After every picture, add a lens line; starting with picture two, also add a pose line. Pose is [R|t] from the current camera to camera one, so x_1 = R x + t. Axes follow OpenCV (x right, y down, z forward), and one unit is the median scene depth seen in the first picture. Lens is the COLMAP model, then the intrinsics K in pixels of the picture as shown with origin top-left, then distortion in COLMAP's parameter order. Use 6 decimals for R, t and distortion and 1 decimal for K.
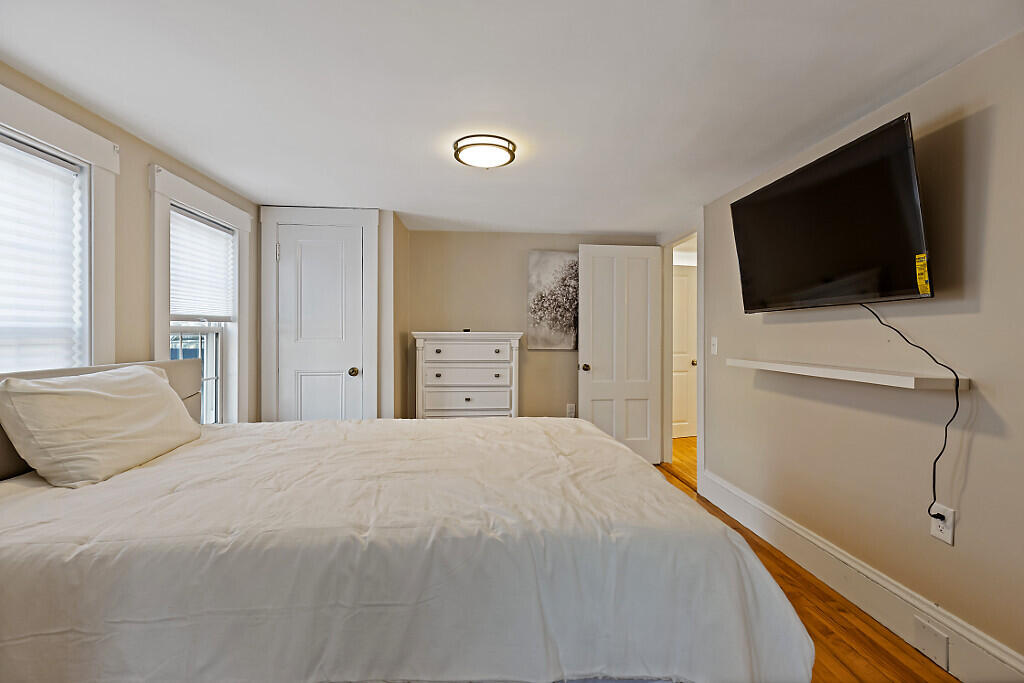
lens RADIAL K [[461.5, 0, 505.6], [0, 461.5, 335.9], [0, 0, 1]] dist [0.000244, -0.000374]
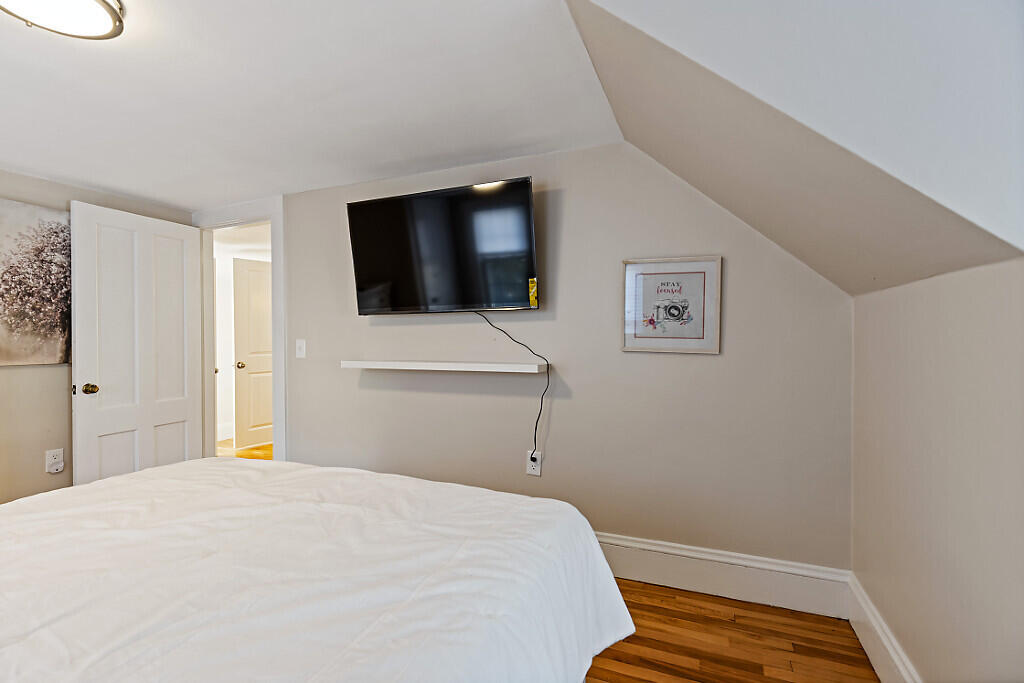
lens RADIAL K [[470.6, 0, 512.5], [0, 470.6, 334.9], [0, 0, 1]] dist [0.001061, 0.000179]
pose [[0.442938, -0.009402, 0.896503, -0.161894], [0.013872, 0.999897, 0.003632, -0.003081], [-0.896445, 0.010828, 0.443023, 0.154486]]
